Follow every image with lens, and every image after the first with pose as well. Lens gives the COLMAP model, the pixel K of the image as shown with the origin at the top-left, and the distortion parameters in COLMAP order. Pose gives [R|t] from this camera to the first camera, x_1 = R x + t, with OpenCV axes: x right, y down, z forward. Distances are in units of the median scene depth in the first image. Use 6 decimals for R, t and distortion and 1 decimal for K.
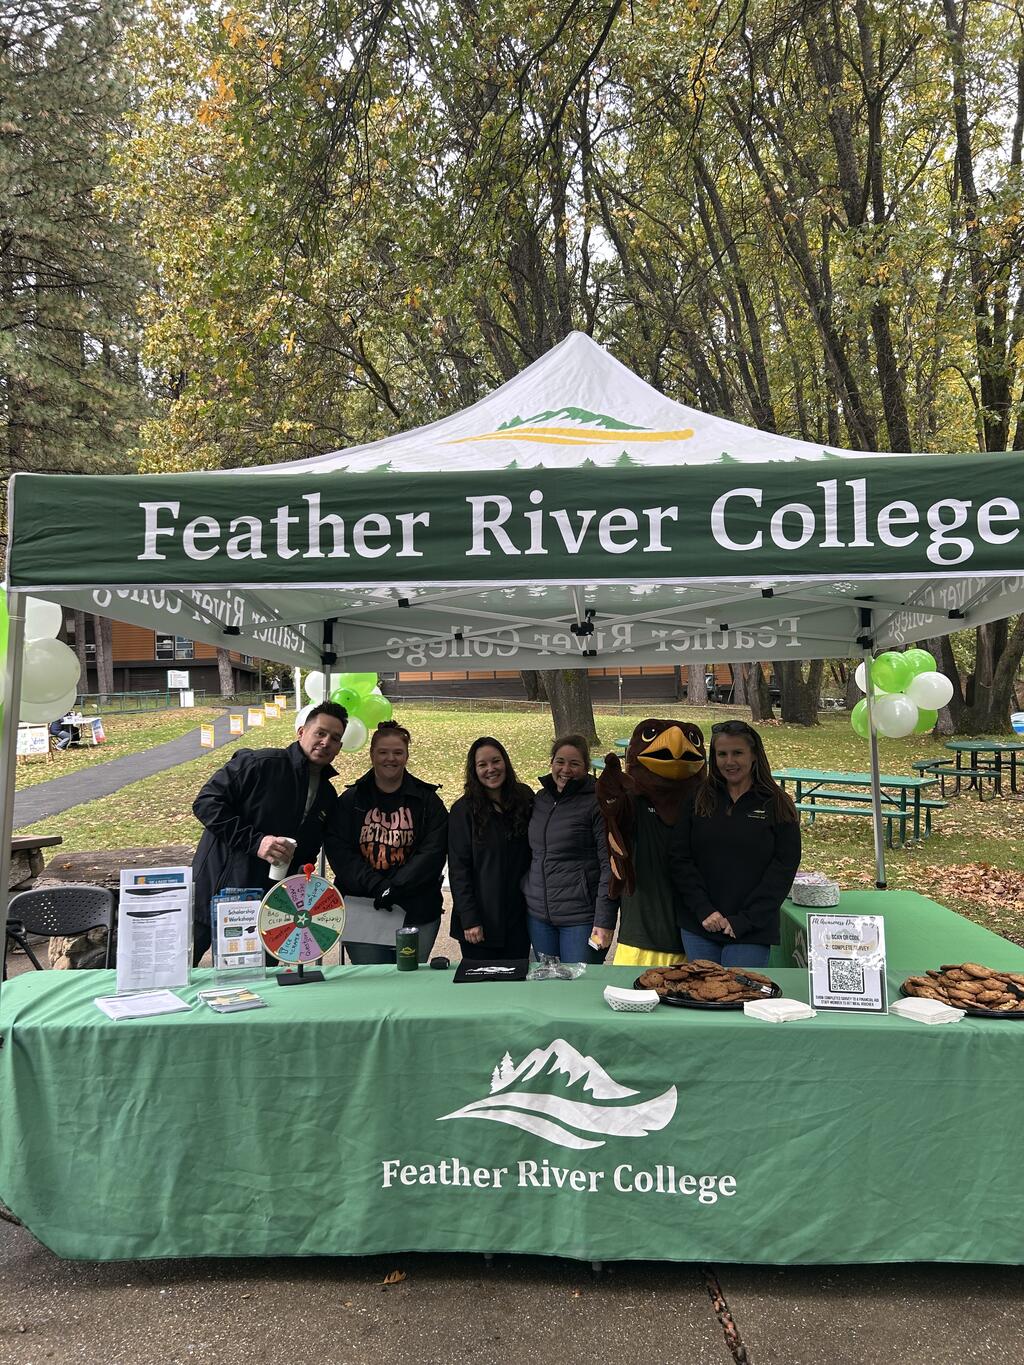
lens RADIAL K [[1021.3, 0, 515.9], [0, 1021.3, 708.1], [0, 0, 1]] dist [0.120206, -0.100603]
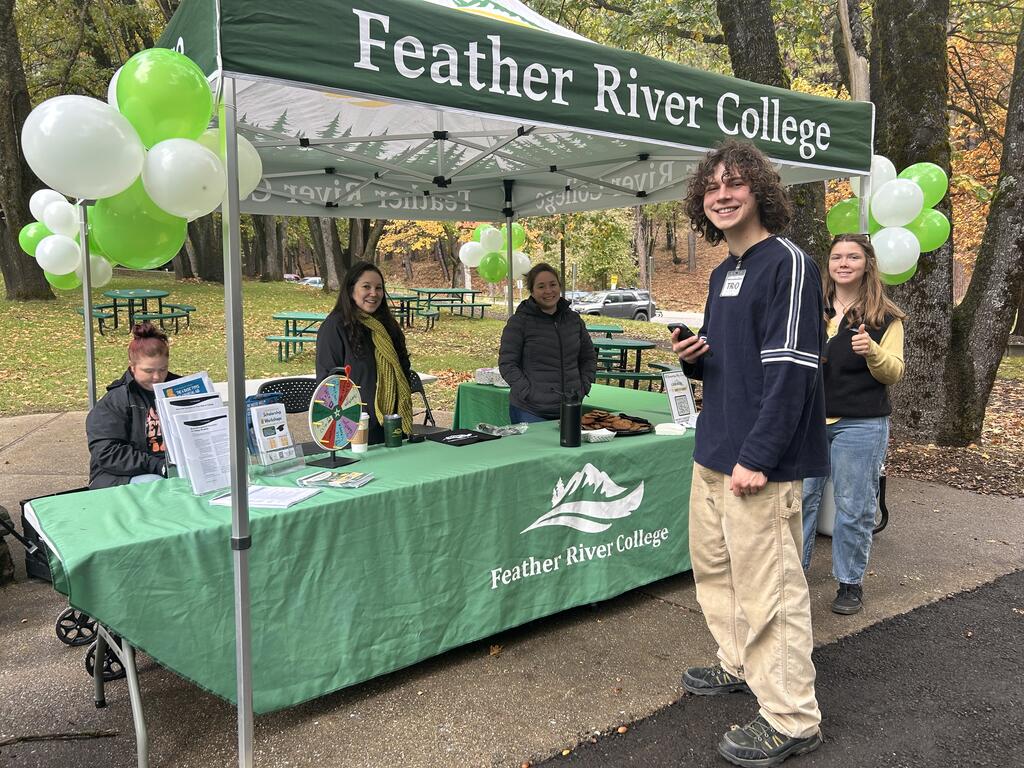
lens RADIAL K [[778.2, 0, 512.0], [0, 778.2, 384.0], [0, 0, 1]] dist [0.048847, 0.001070]
pose [[0.755661, -0.073051, 0.650876, -0.760321], [-0.016171, 0.991377, 0.130041, 0.066184], [-0.654763, -0.108792, 0.747964, 0.261754]]
